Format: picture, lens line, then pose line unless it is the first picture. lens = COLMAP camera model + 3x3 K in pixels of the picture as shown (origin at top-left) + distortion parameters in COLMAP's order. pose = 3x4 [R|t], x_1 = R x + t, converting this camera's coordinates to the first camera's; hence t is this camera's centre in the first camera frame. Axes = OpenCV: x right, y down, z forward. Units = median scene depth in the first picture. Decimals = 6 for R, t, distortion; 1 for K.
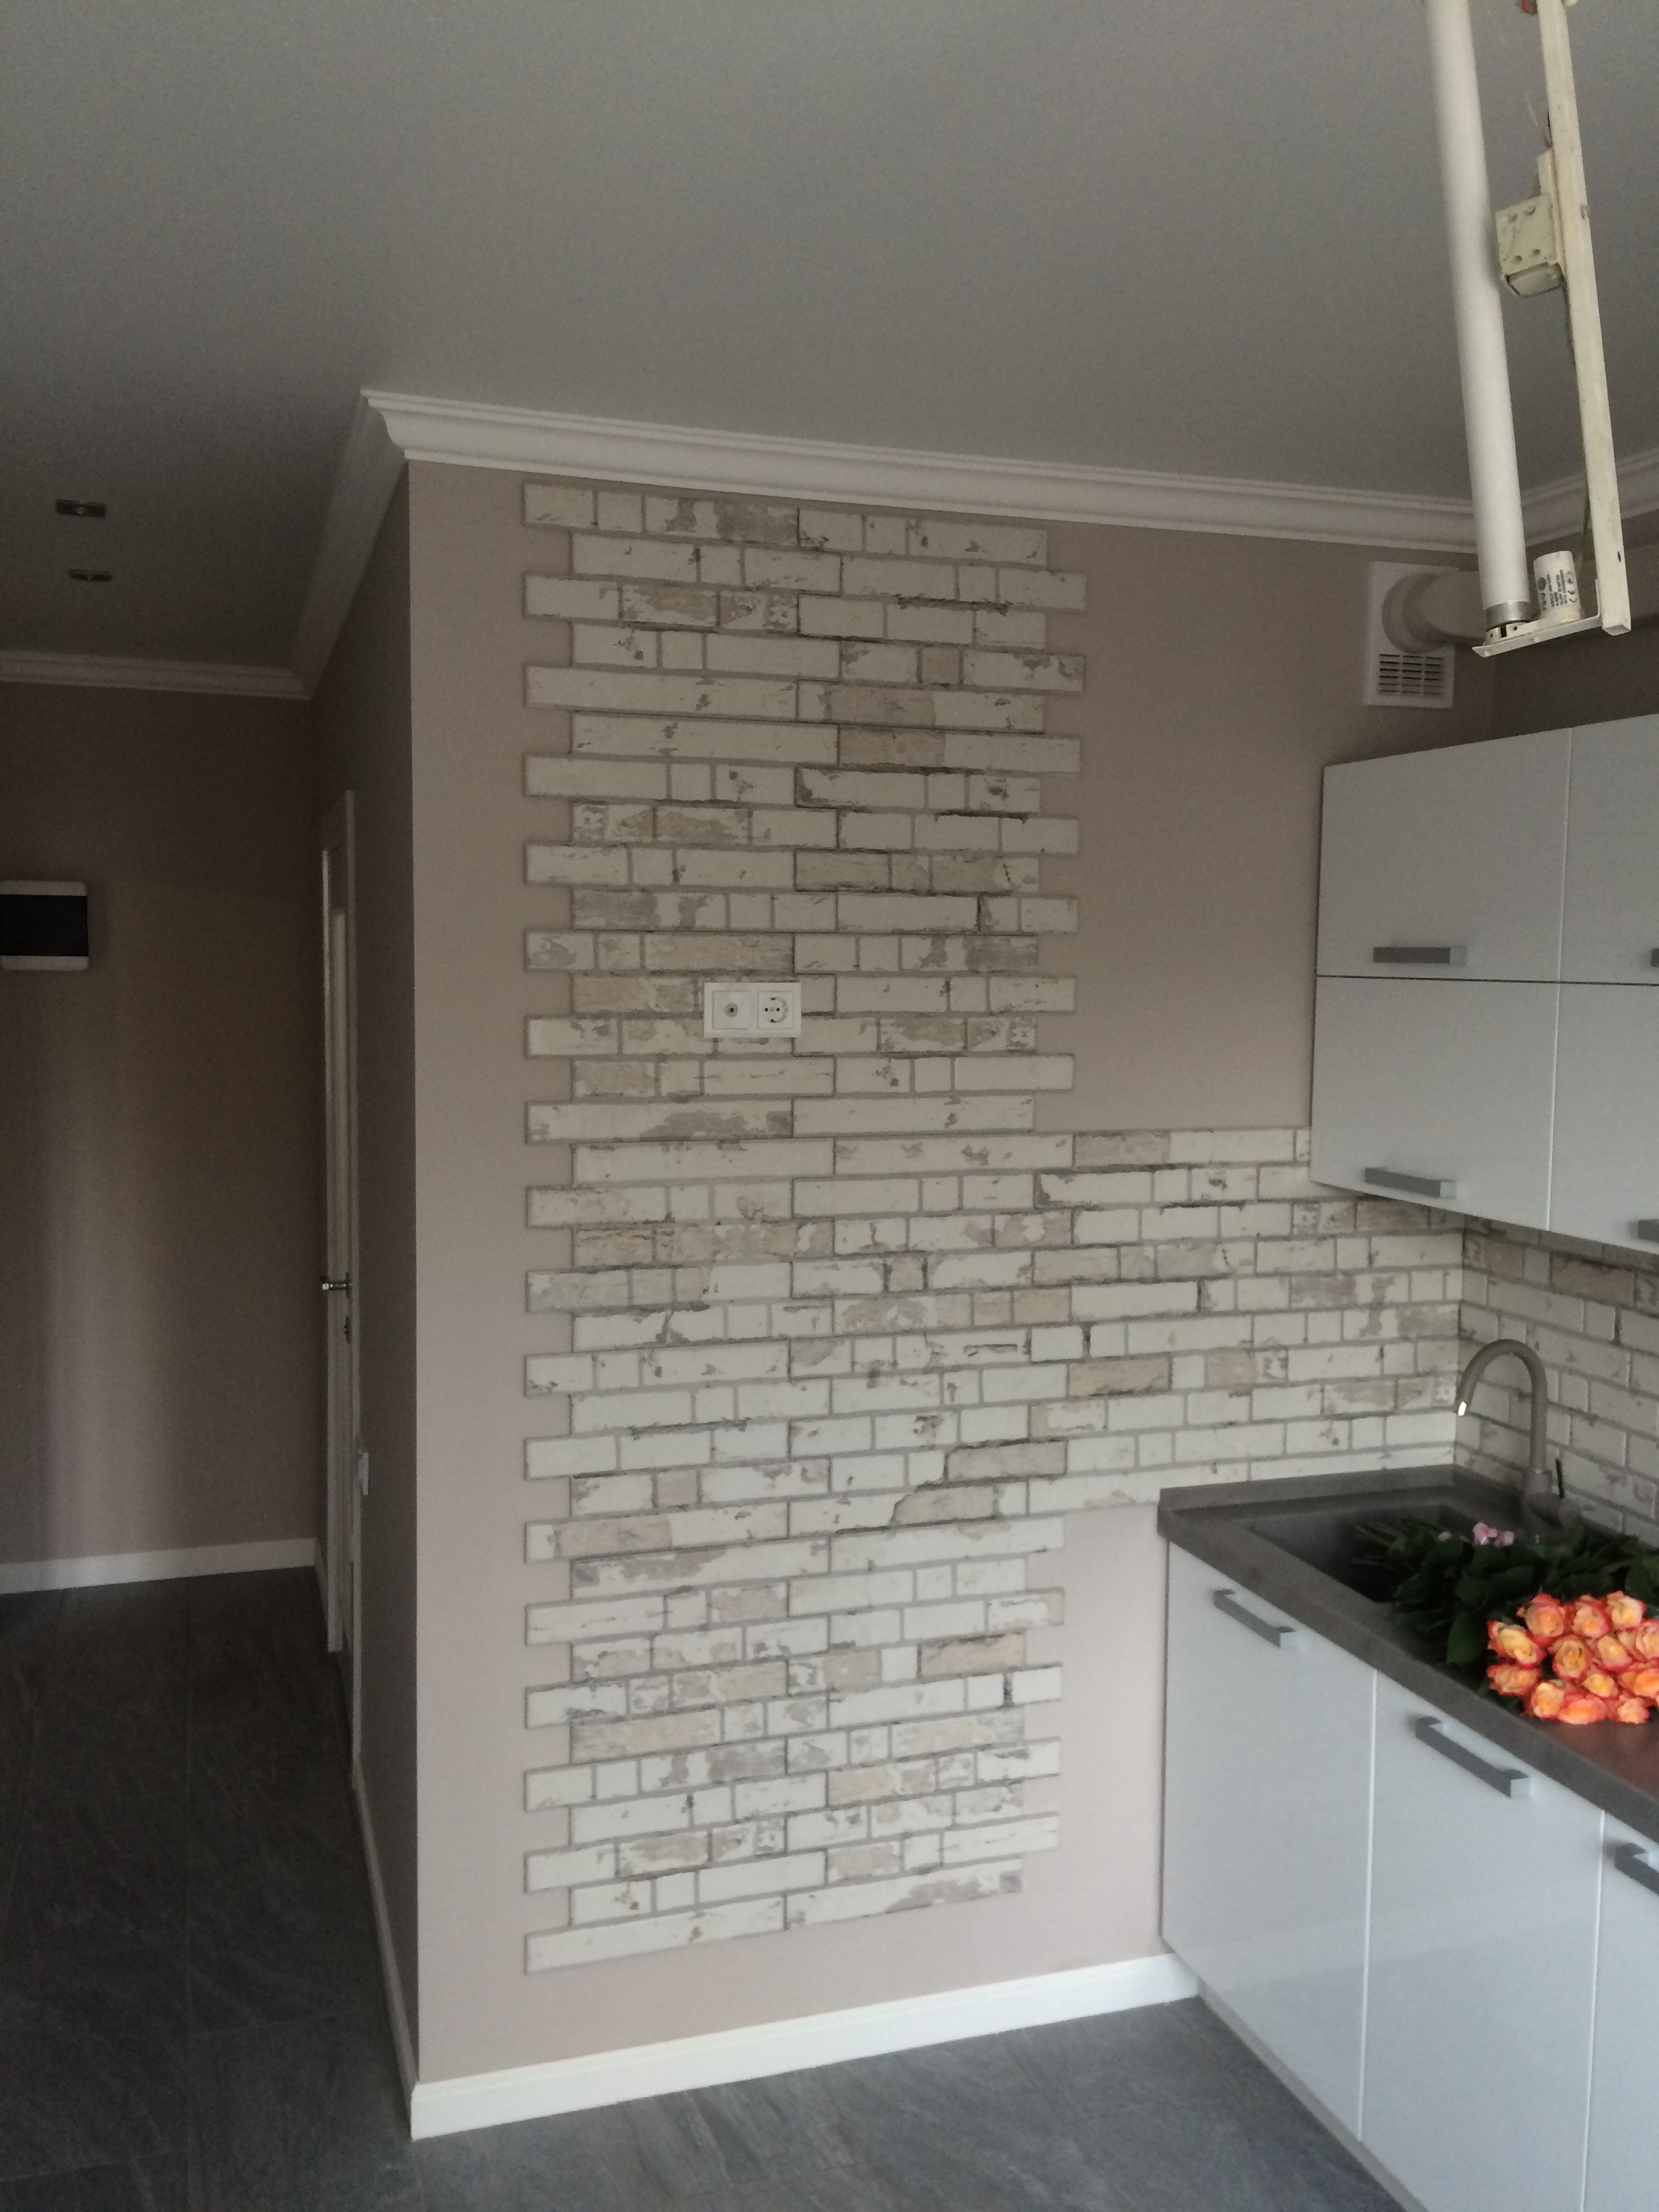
lens RADIAL K [[1859.8, 0, 828.7], [0, 1859.8, 1116.6], [0, 0, 1]] dist [0.089250, -0.140369]
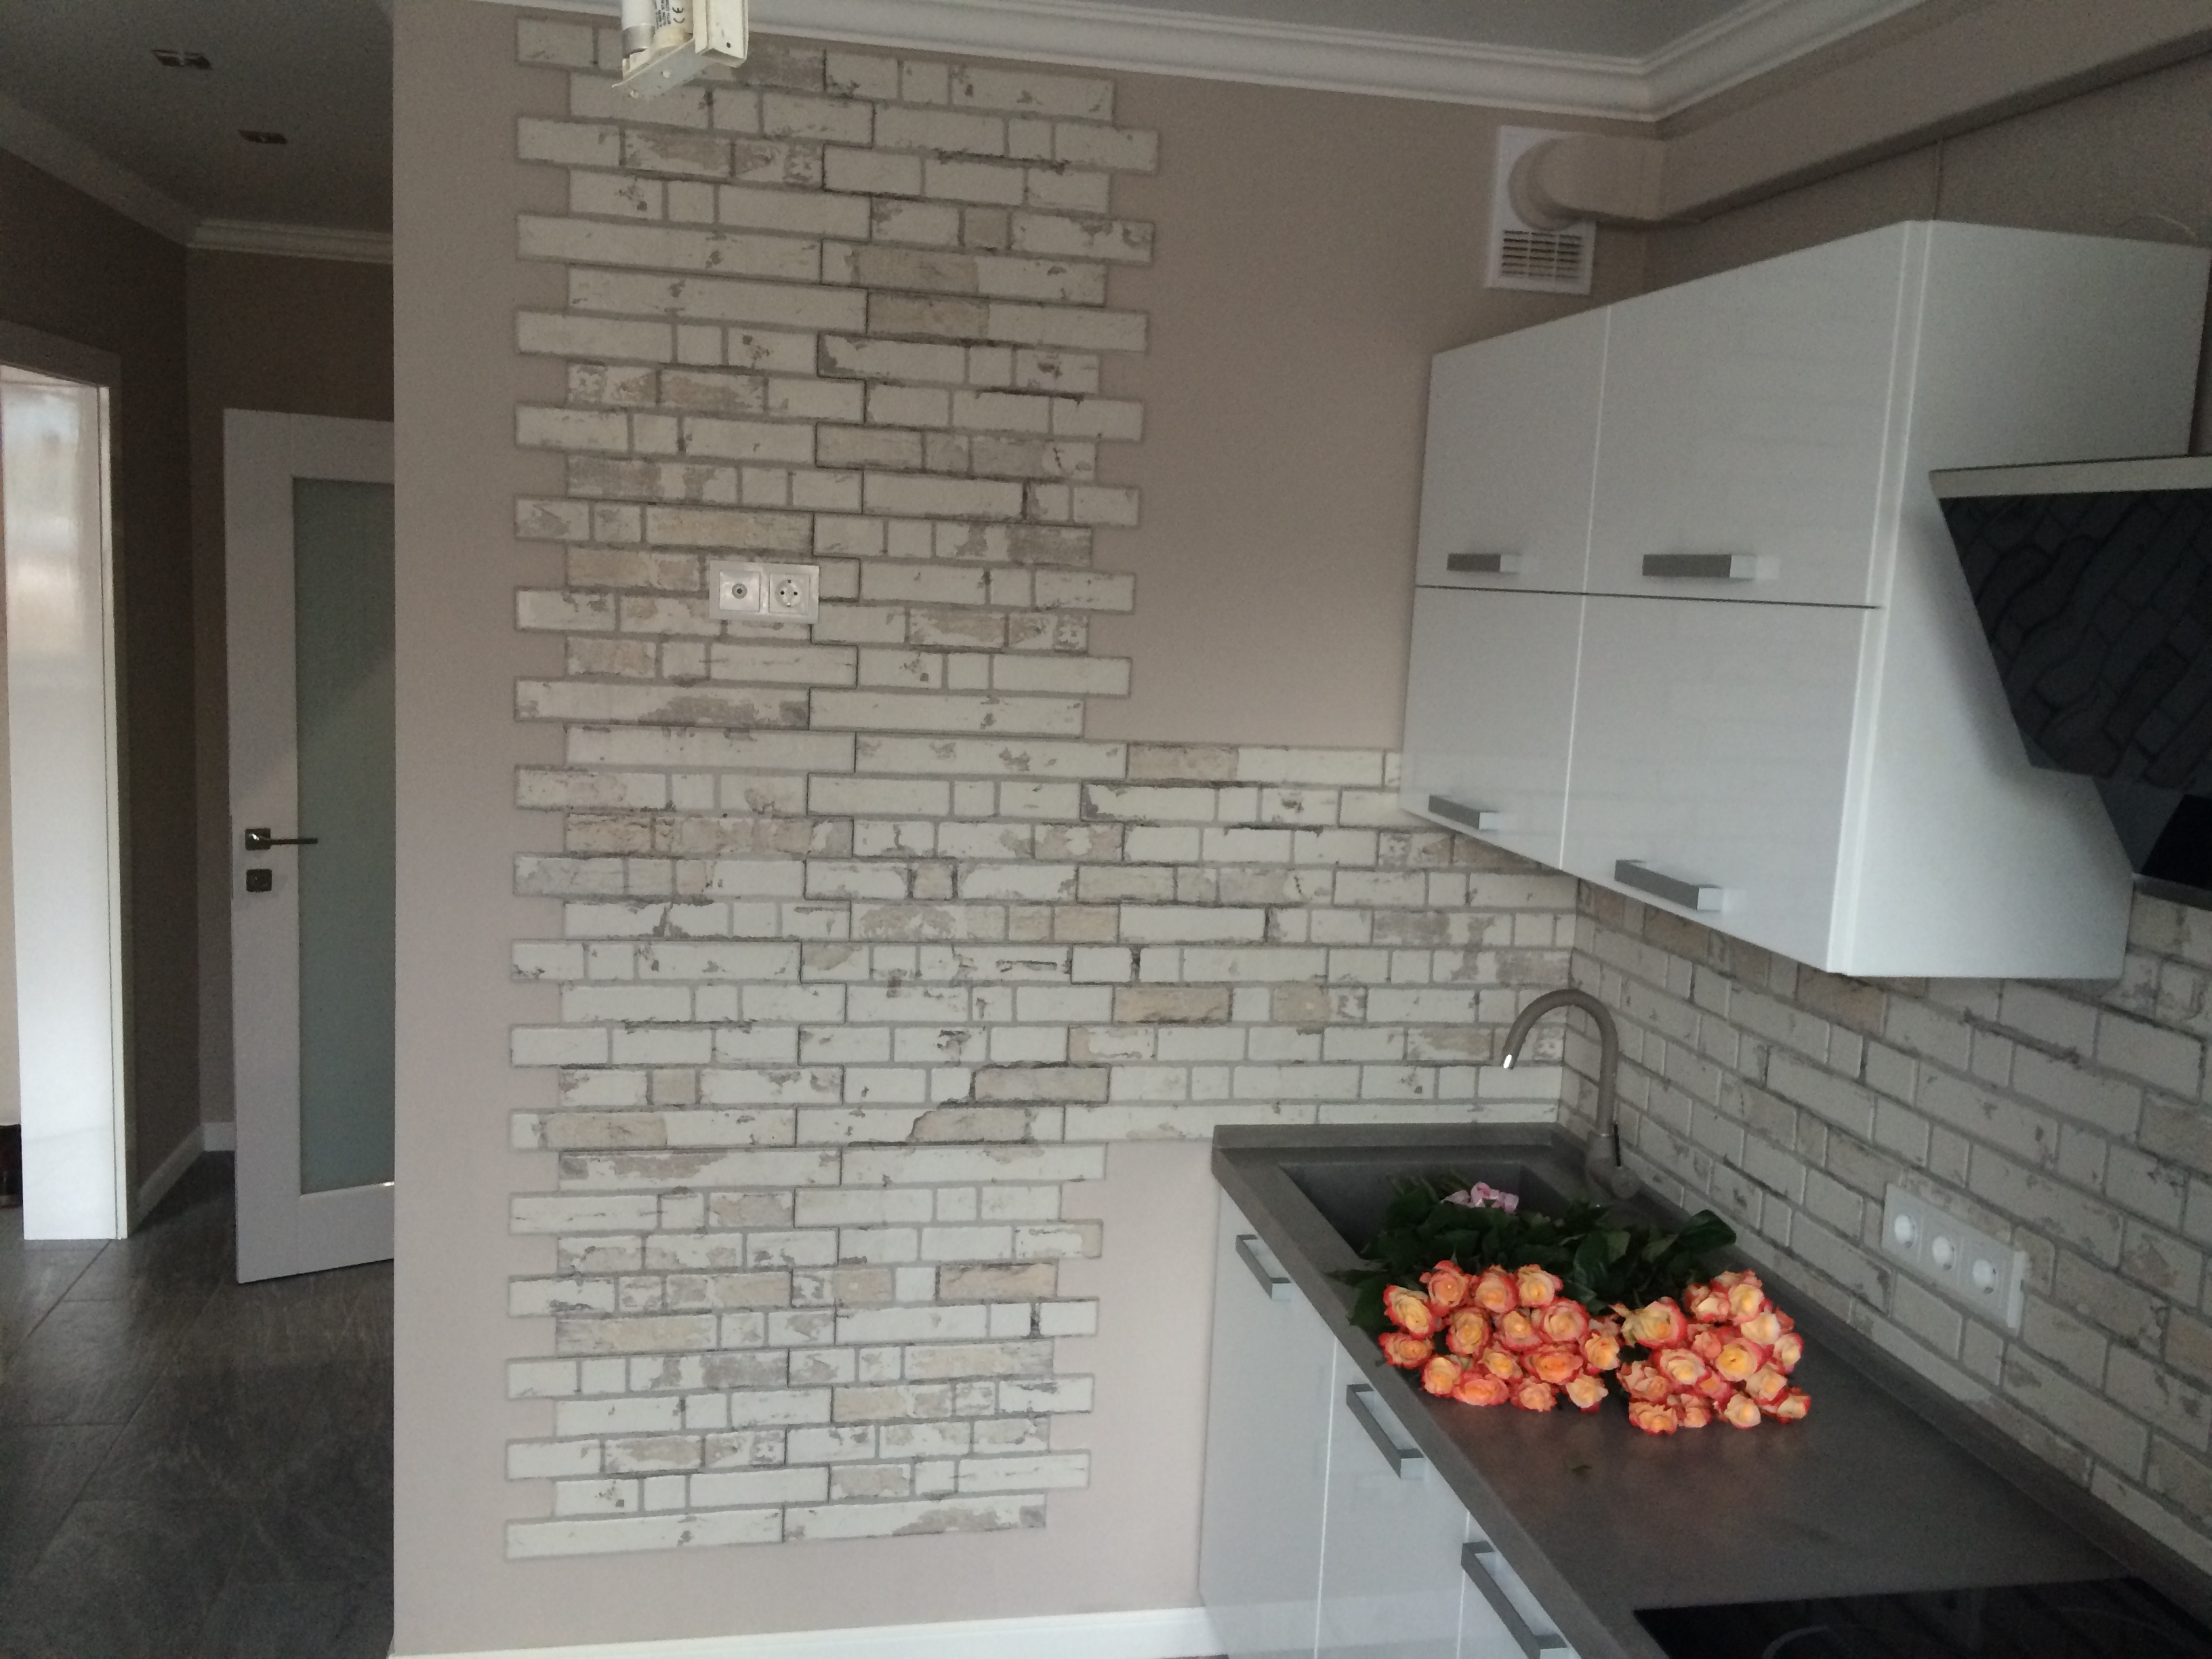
lens RADIAL K [[1859.8, 0, 1104.2], [0, 1859.8, 833.5], [0, 0, 1]] dist [0.089250, -0.140369]
pose [[0.991022, 0.056375, -0.121230, 0.241551], [-0.050660, 0.997477, 0.049724, 0.008737], [0.123727, -0.043136, 0.991378, 0.070751]]
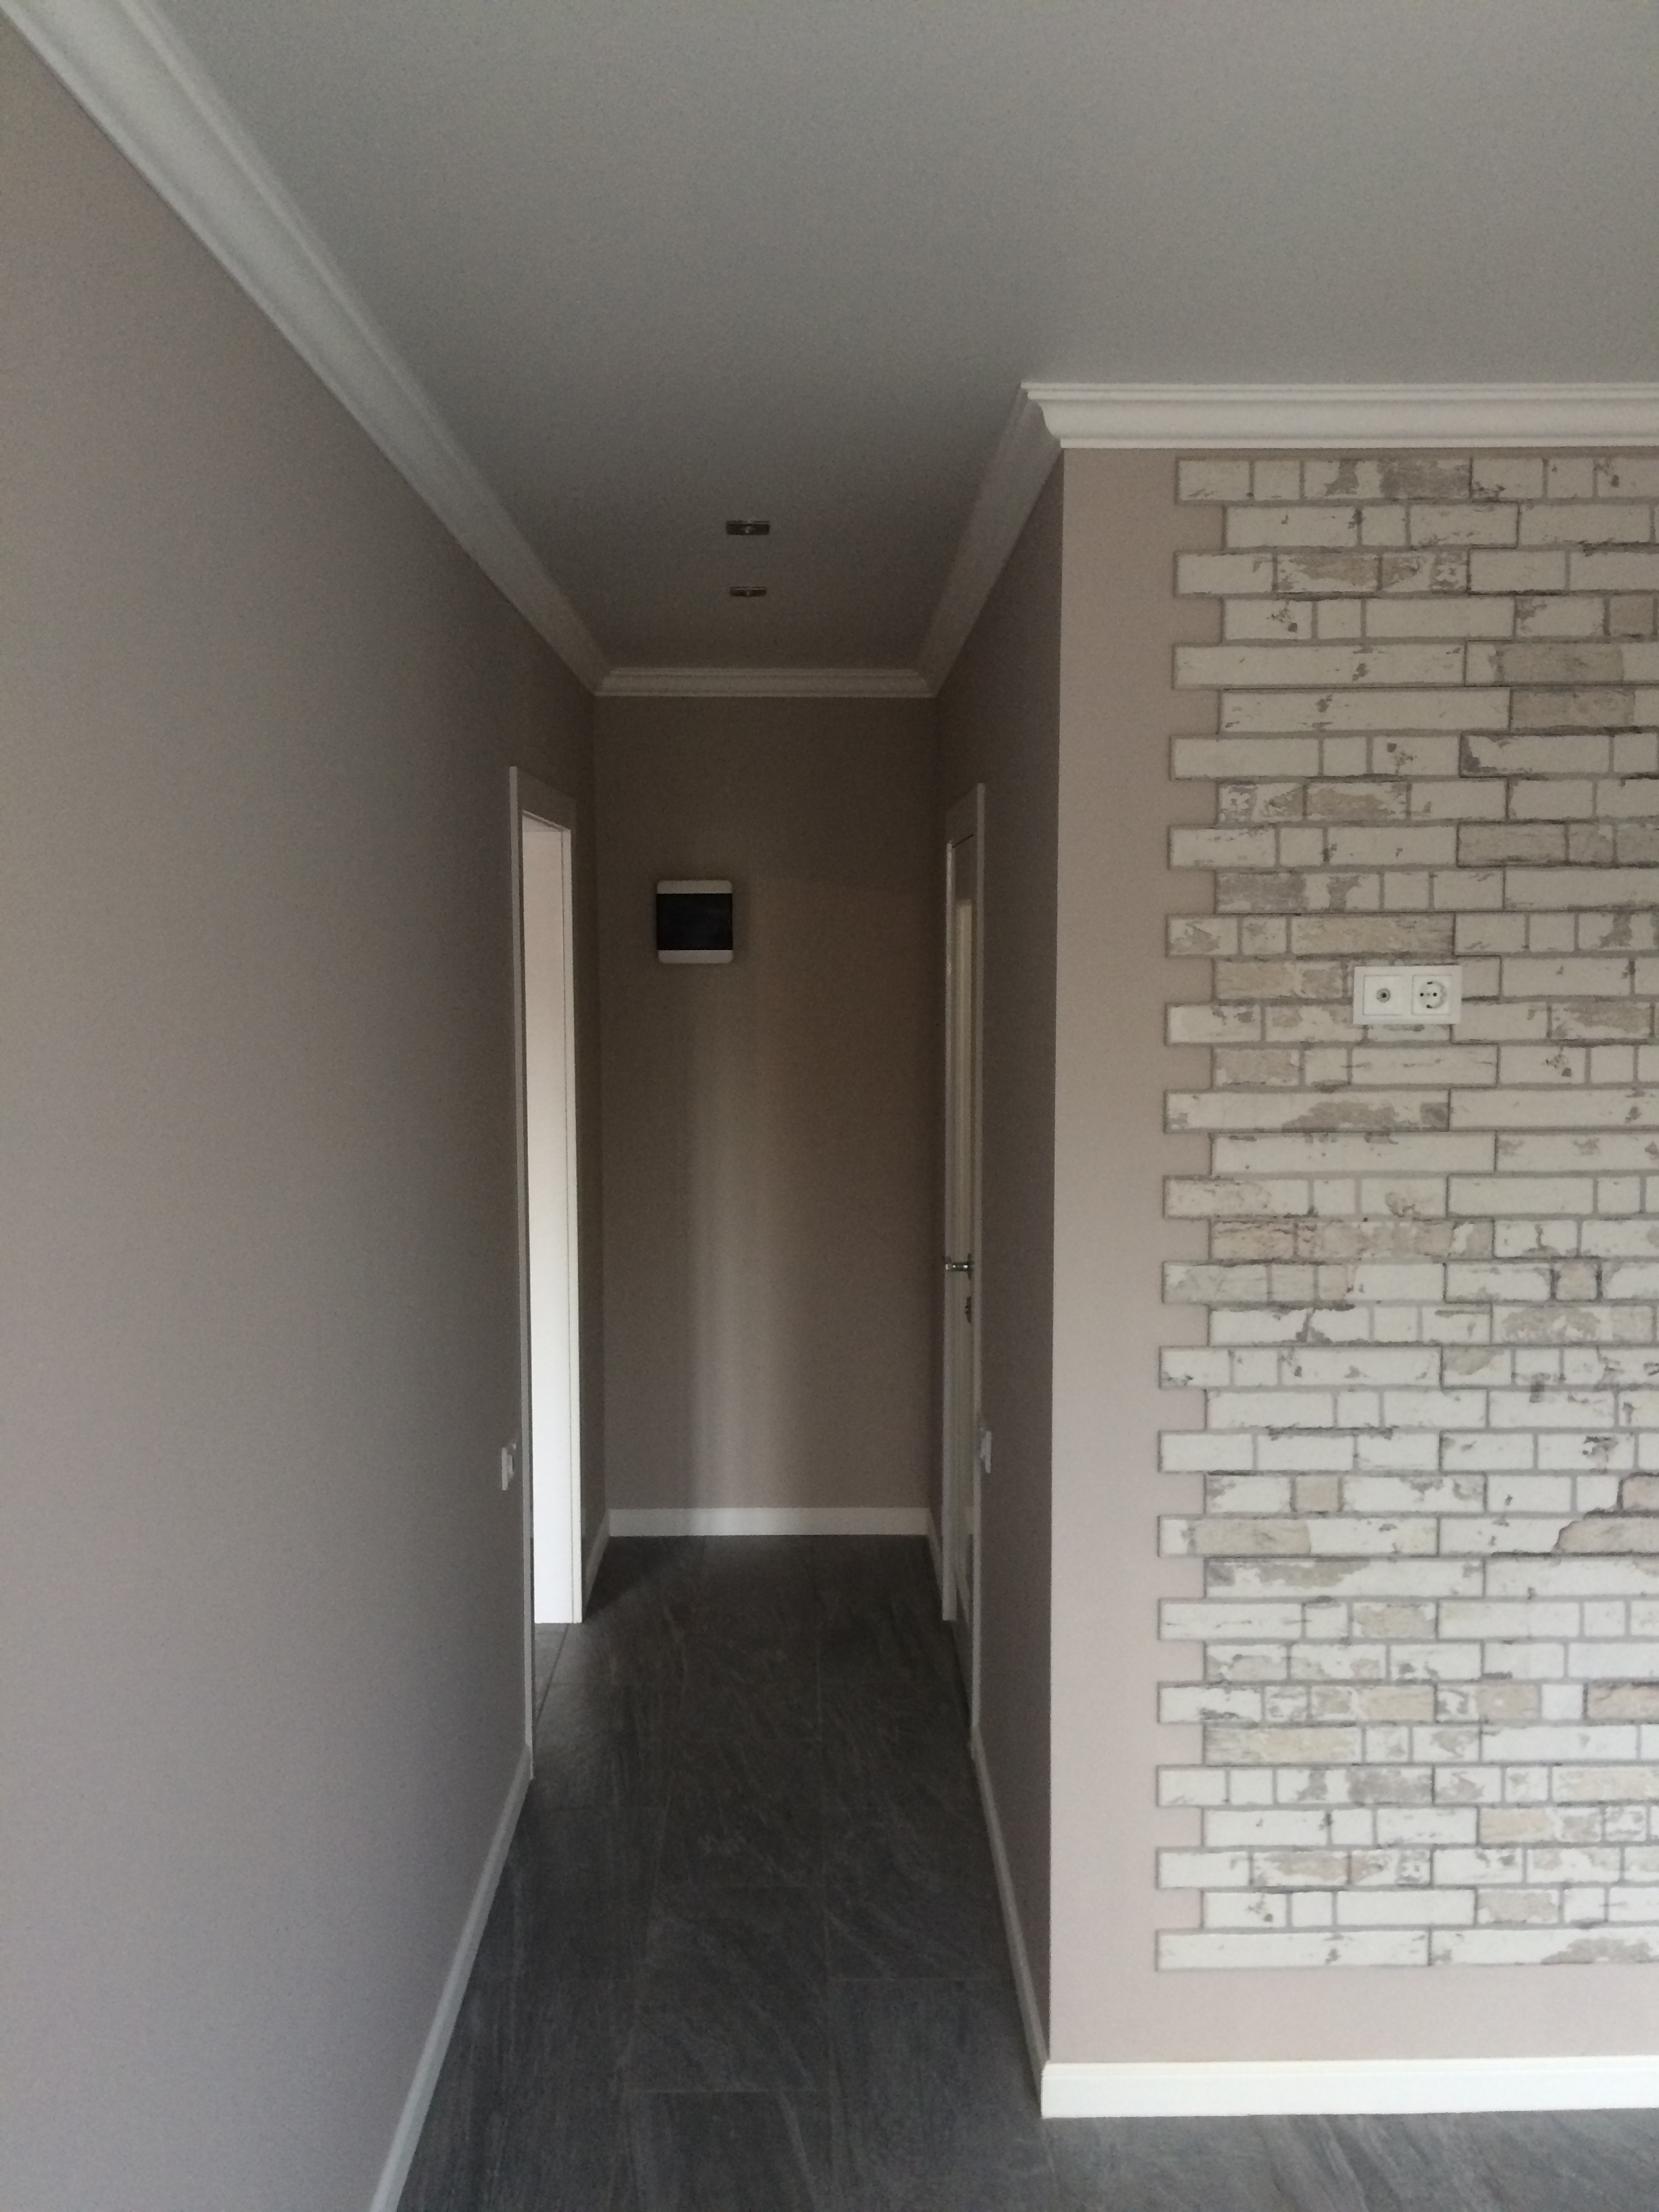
lens RADIAL K [[1859.8, 0, 830.9], [0, 1859.8, 1116.5], [0, 0, 1]] dist [0.089250, -0.140369]
pose [[0.953343, 0.014552, -0.301537, -0.030634], [-0.012307, 0.999881, 0.009343, -0.000926], [0.301637, -0.005196, 0.953409, 0.005413]]
